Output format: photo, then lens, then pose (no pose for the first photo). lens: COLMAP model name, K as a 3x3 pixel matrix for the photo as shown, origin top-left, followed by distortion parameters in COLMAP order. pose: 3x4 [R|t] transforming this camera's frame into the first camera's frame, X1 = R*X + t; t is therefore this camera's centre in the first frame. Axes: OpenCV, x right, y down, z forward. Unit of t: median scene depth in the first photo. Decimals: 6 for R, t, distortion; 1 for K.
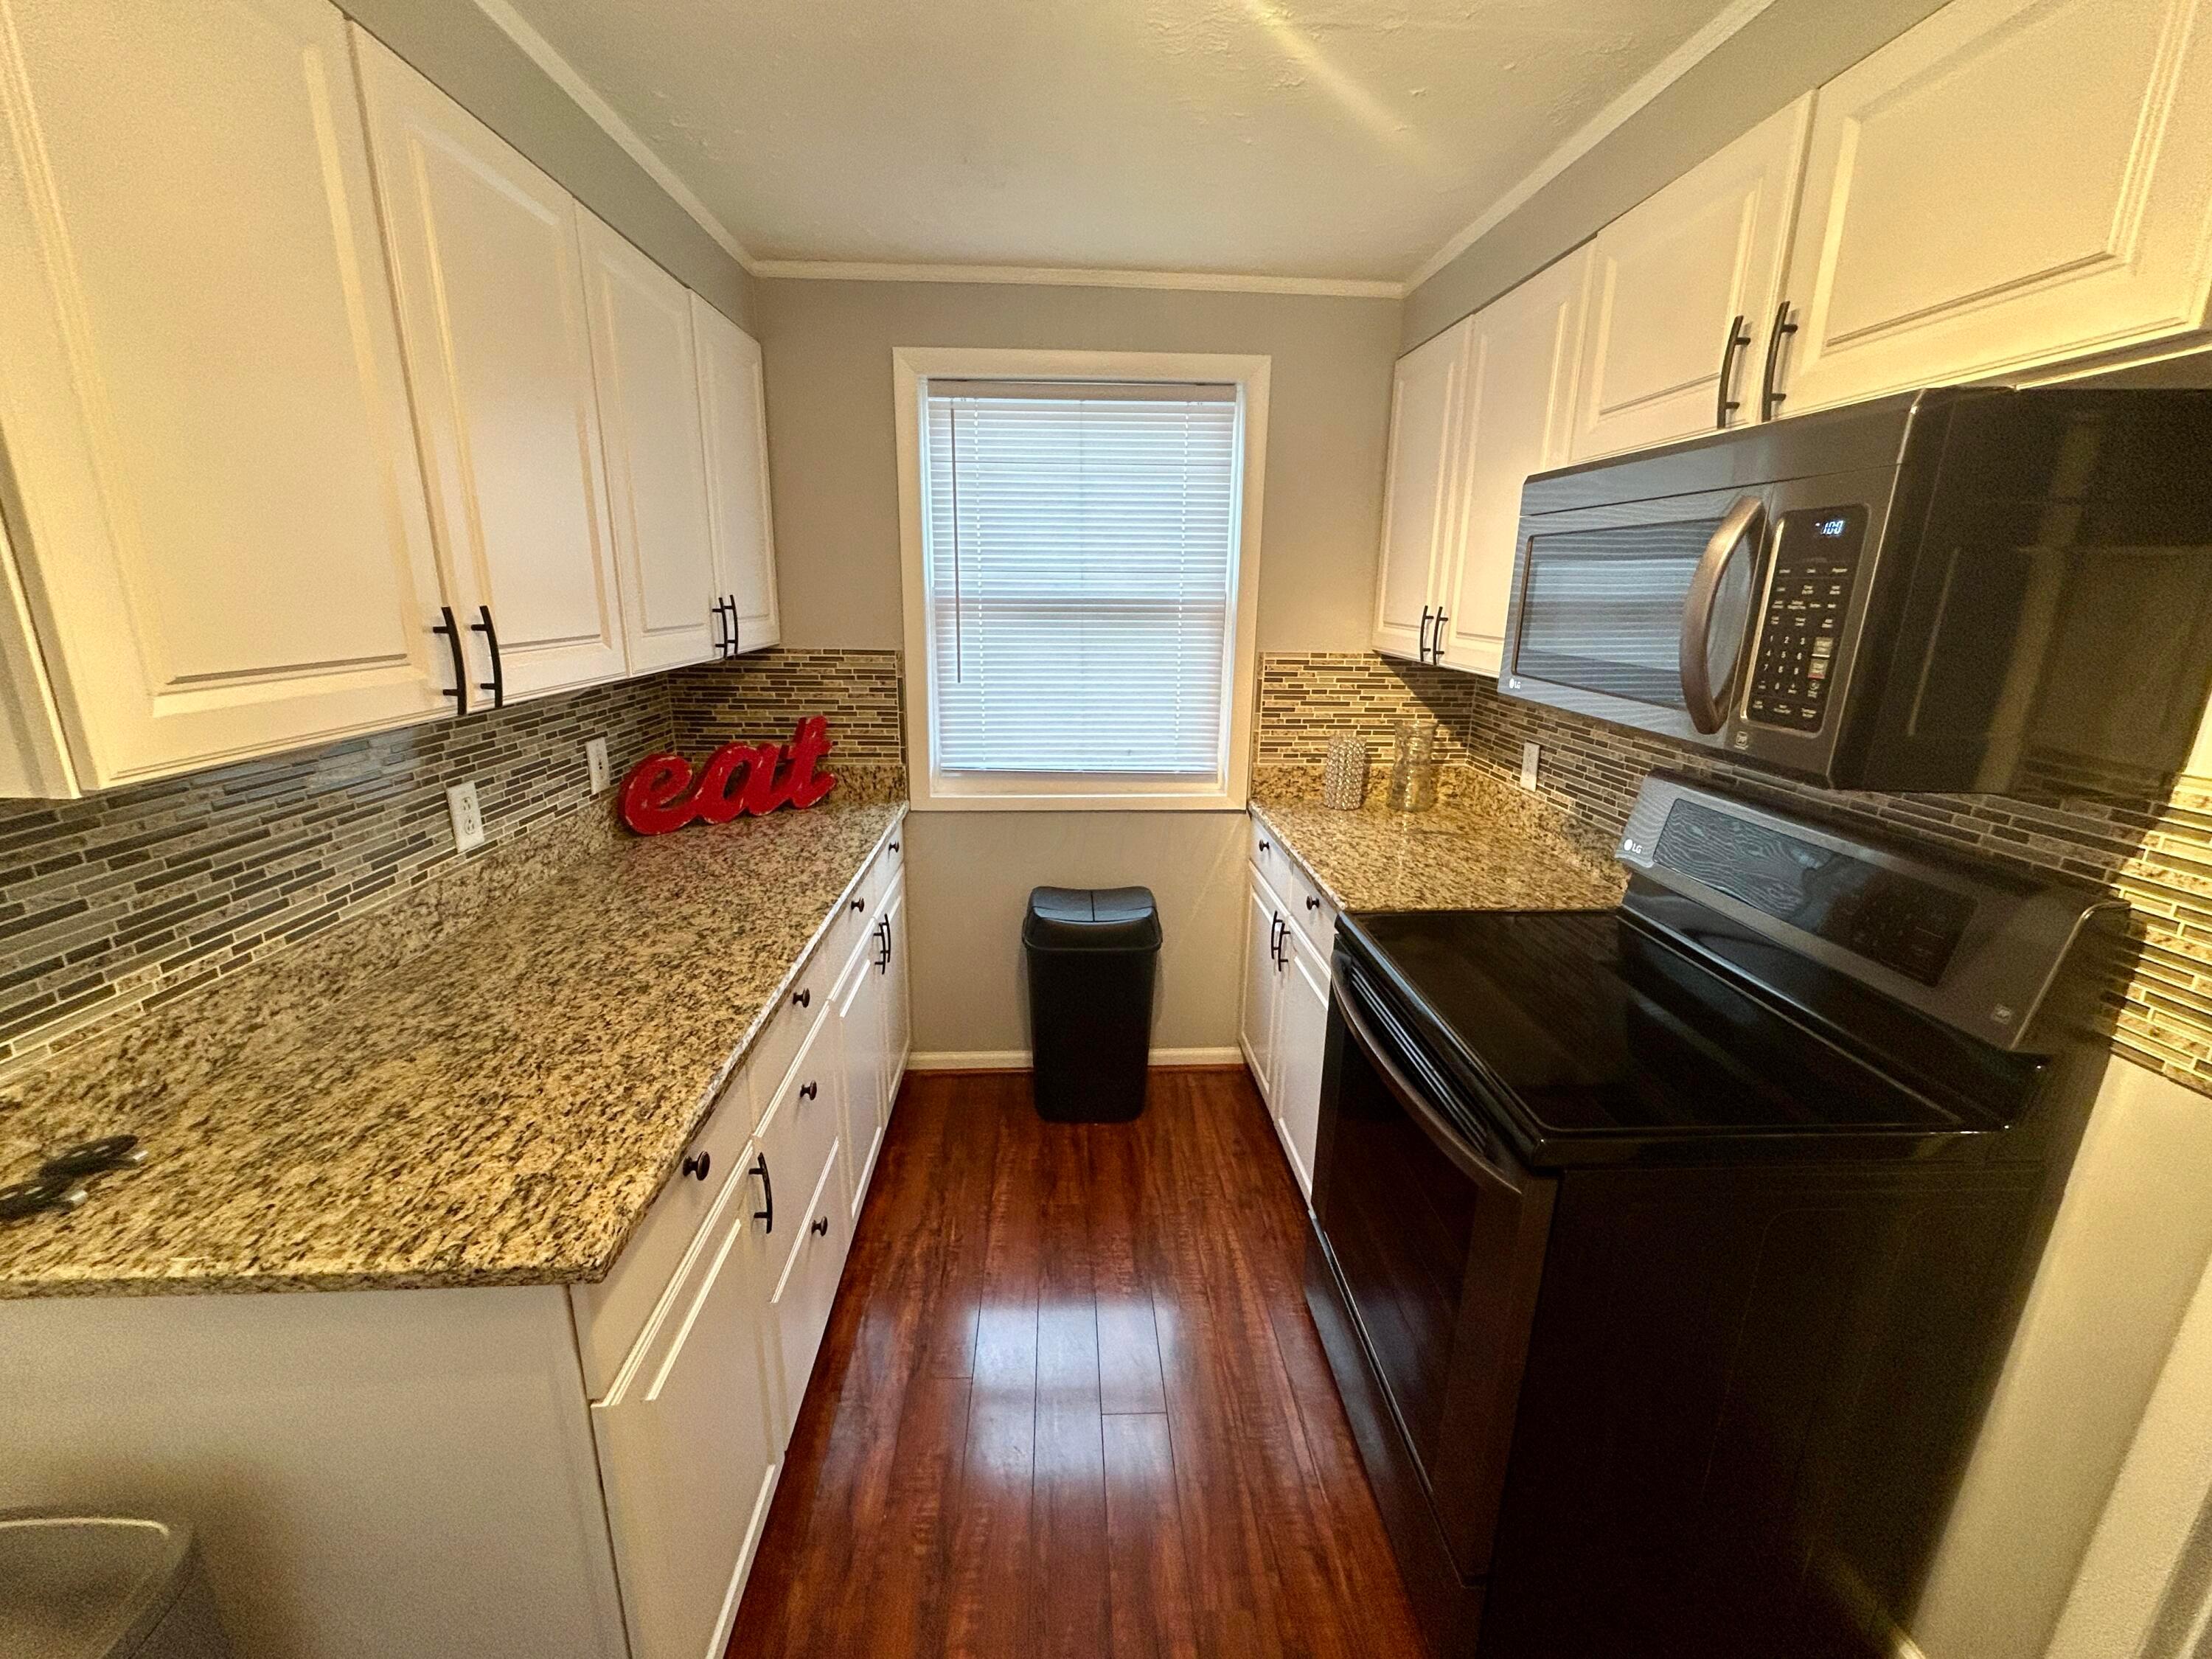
lens RADIAL K [[896.5, 0, 1100.4], [0, 896.5, 822.9], [0, 0, 1]] dist [-0.001934, -0.000200]
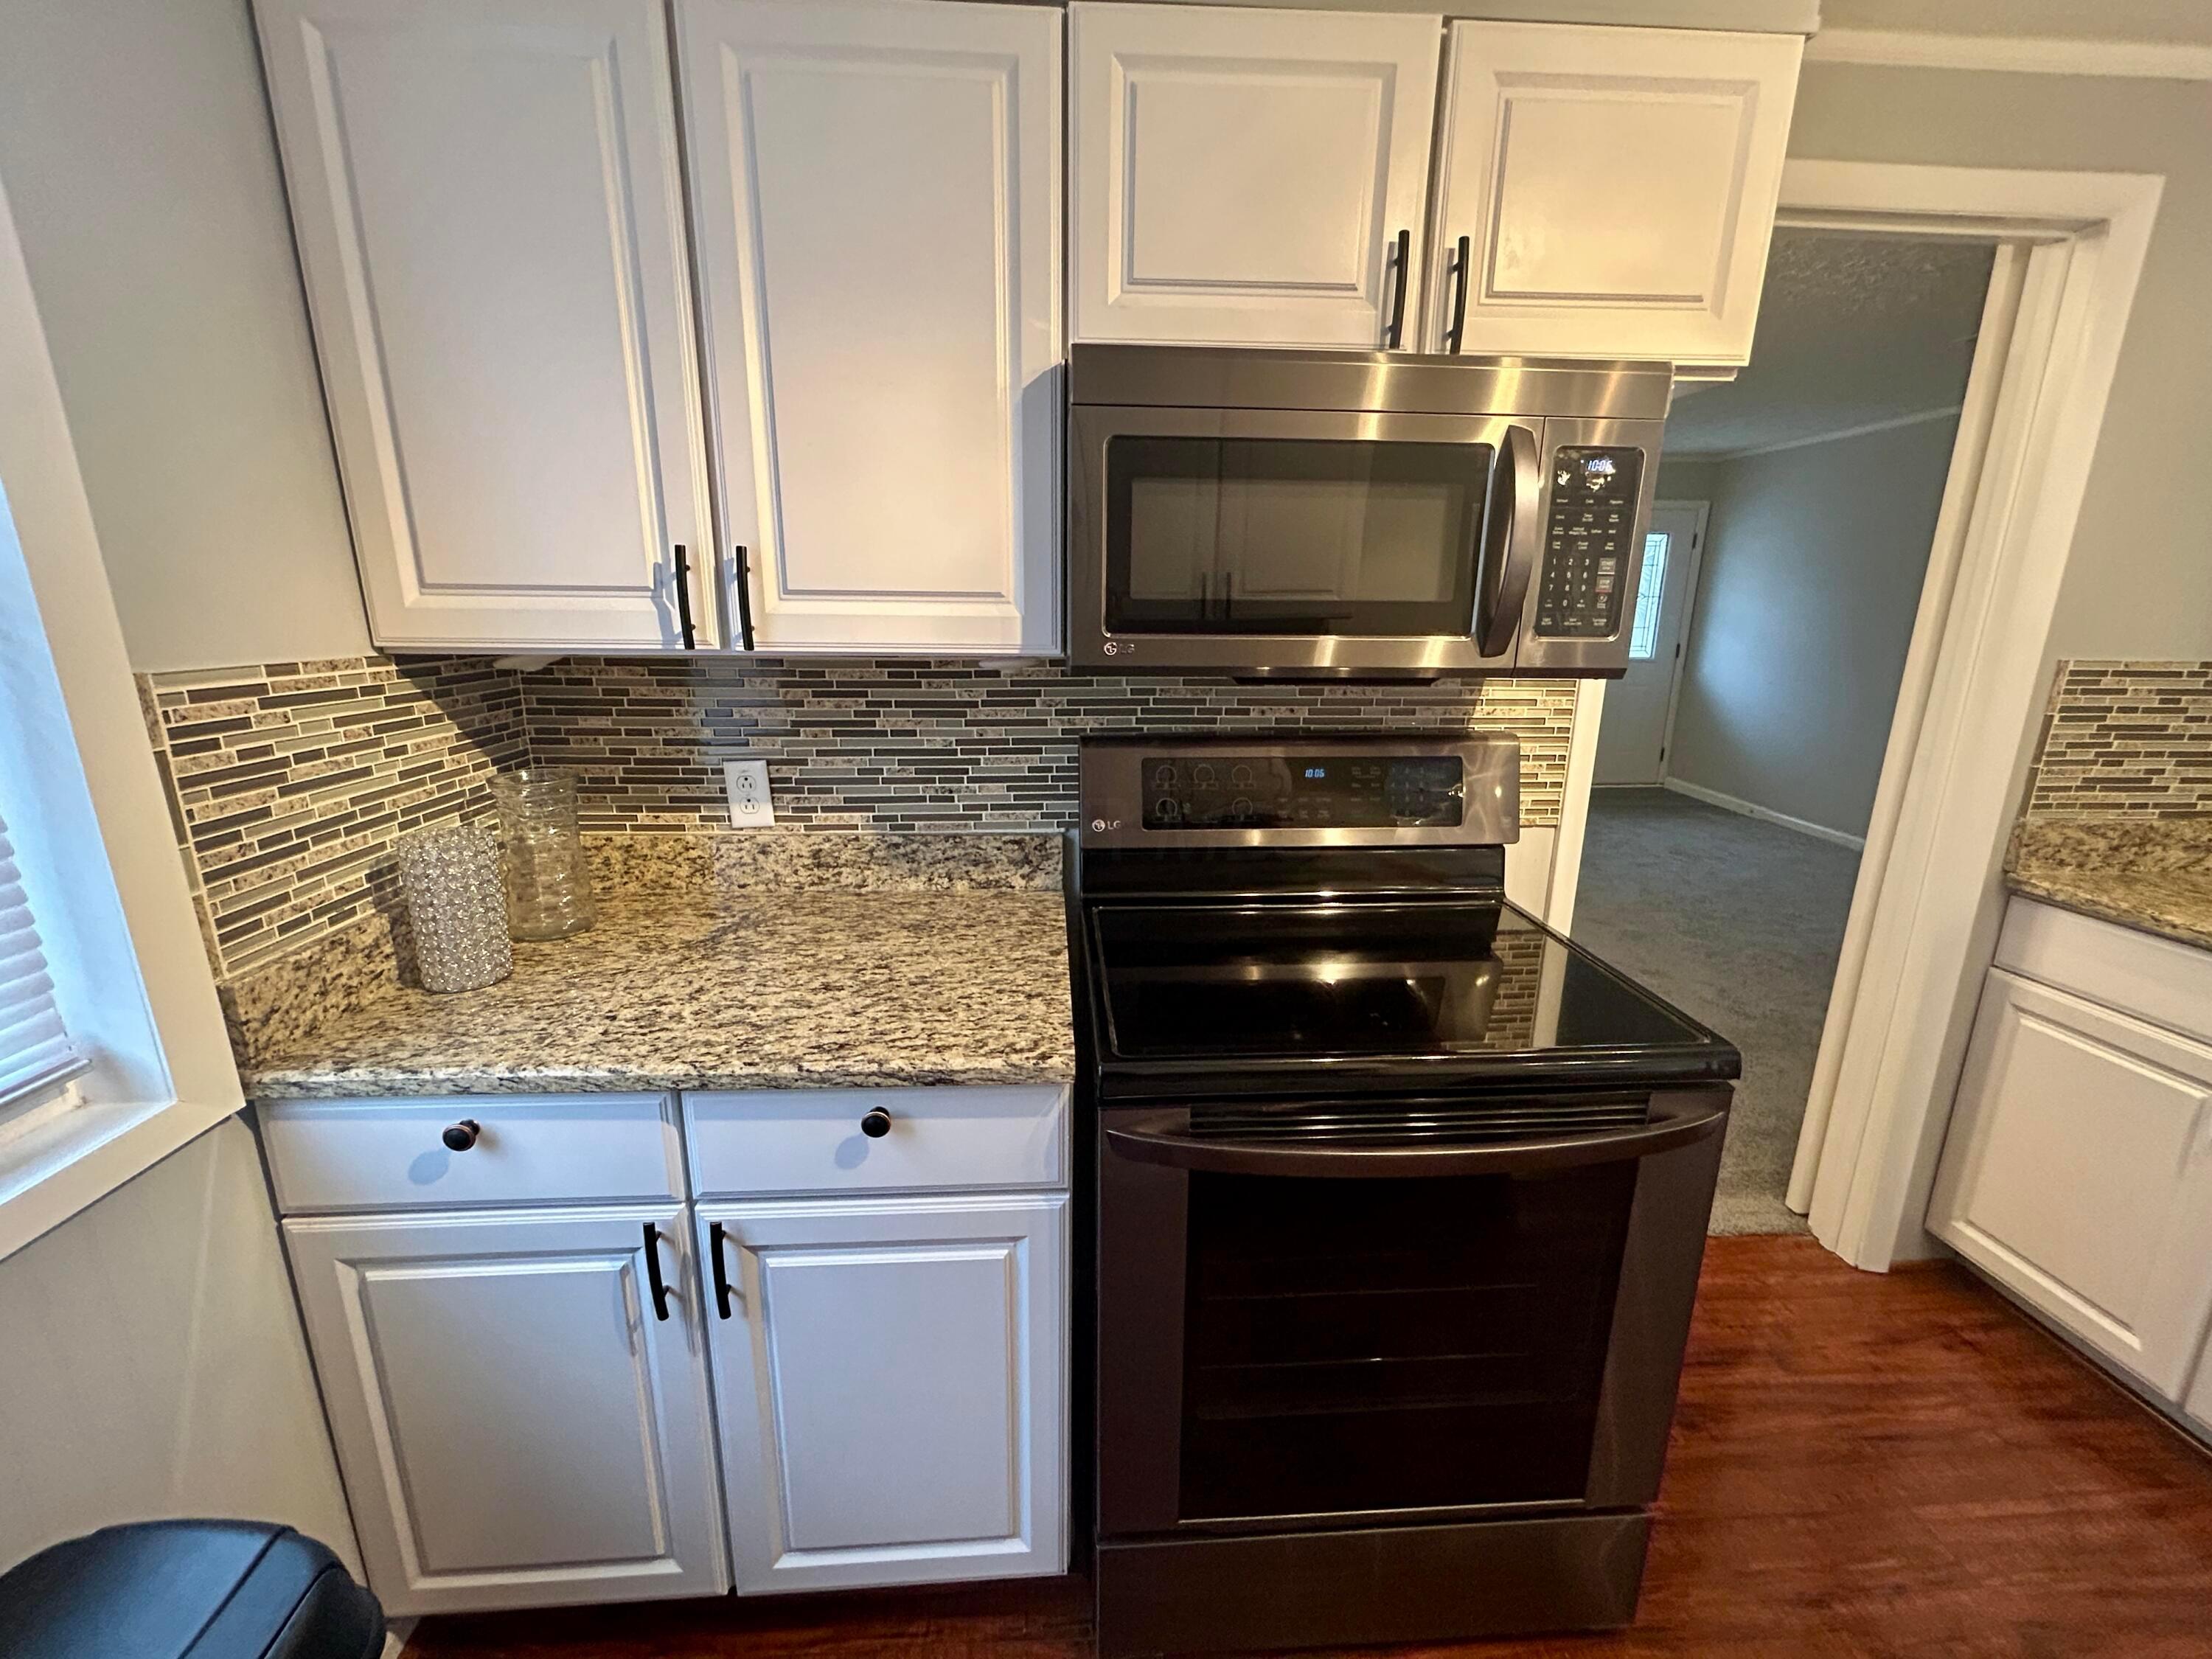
lens RADIAL K [[896.5, 0, 1103.3], [0, 896.5, 827.7], [0, 0, 1]] dist [-0.001934, -0.000200]
pose [[-0.013729, -0.257390, 0.966210, -0.202447], [0.249689, 0.934806, 0.252572, -0.153810], [-0.968229, 0.244719, 0.051433, 0.758027]]
